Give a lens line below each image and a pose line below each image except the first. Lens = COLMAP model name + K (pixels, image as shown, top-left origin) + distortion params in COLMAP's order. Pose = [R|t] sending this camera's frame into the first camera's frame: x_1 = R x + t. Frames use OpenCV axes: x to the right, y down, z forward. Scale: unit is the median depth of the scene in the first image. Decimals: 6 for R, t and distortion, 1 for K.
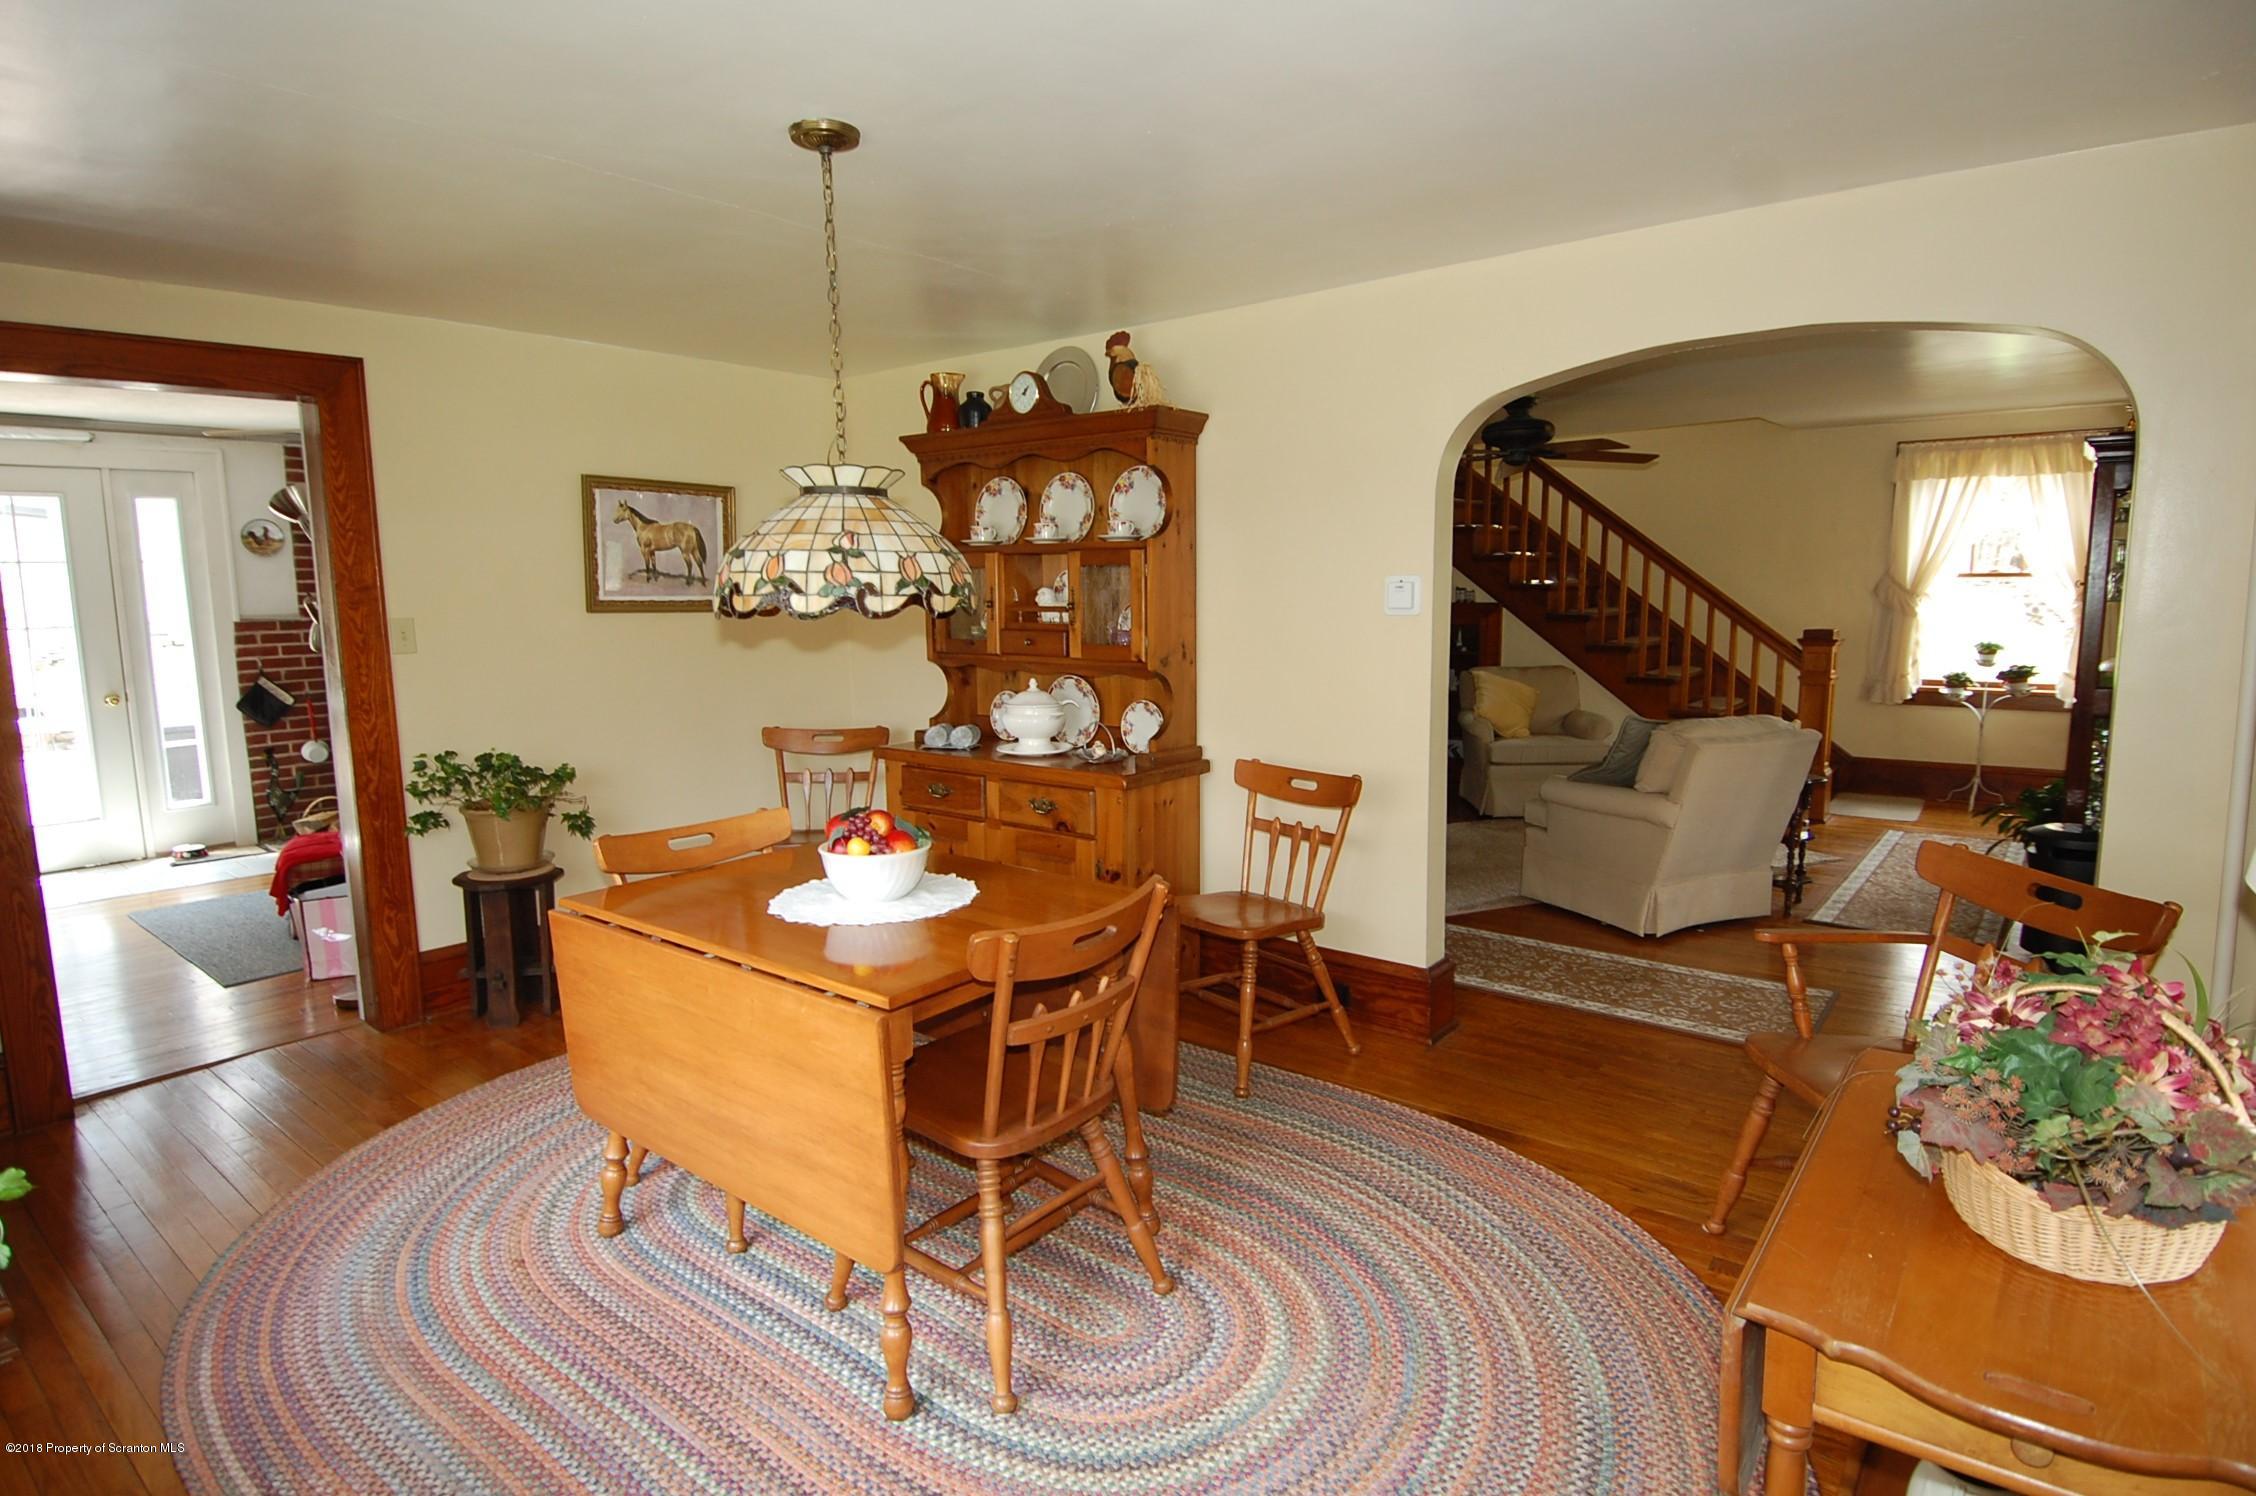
lens RADIAL K [[1213.9, 0, 1141.9], [0, 1213.9, 750.4], [0, 0, 1]] dist [0.008052, -0.003042]
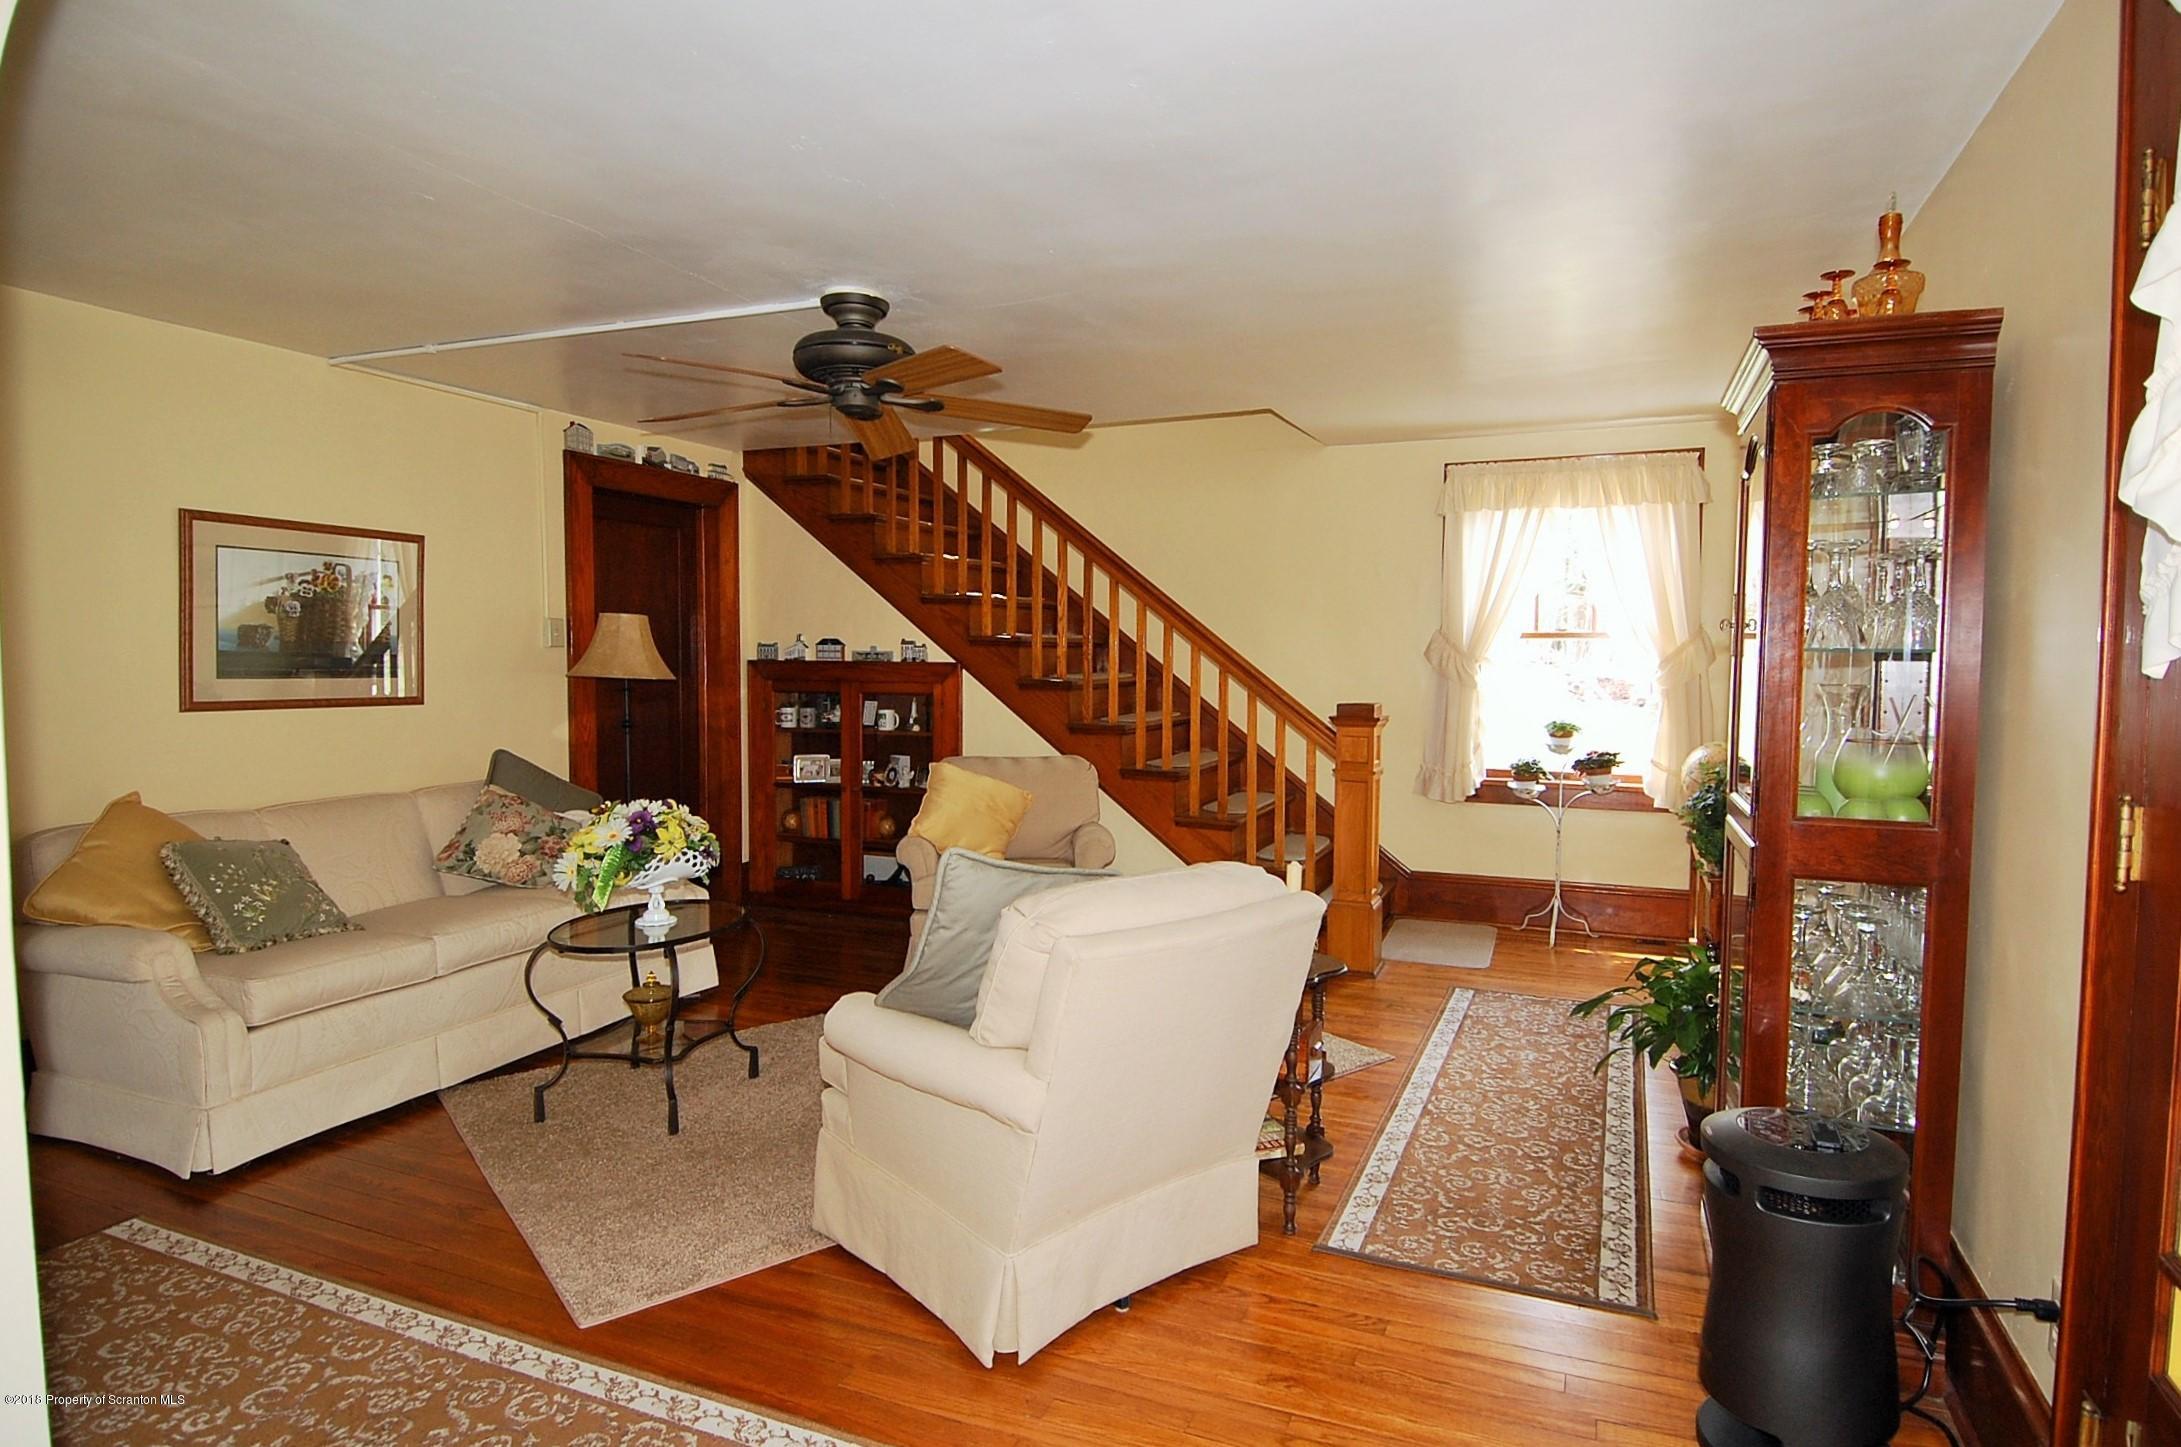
lens RADIAL K [[1173.5, 0, 1087.7], [0, 1173.5, 728.6], [0, 0, 1]] dist [0.008052, -0.003042]
pose [[0.970136, 0.000418, 0.242561, 0.224125], [0.017828, 0.997171, -0.073025, -0.035398], [-0.241906, 0.075168, 0.967384, 0.353312]]
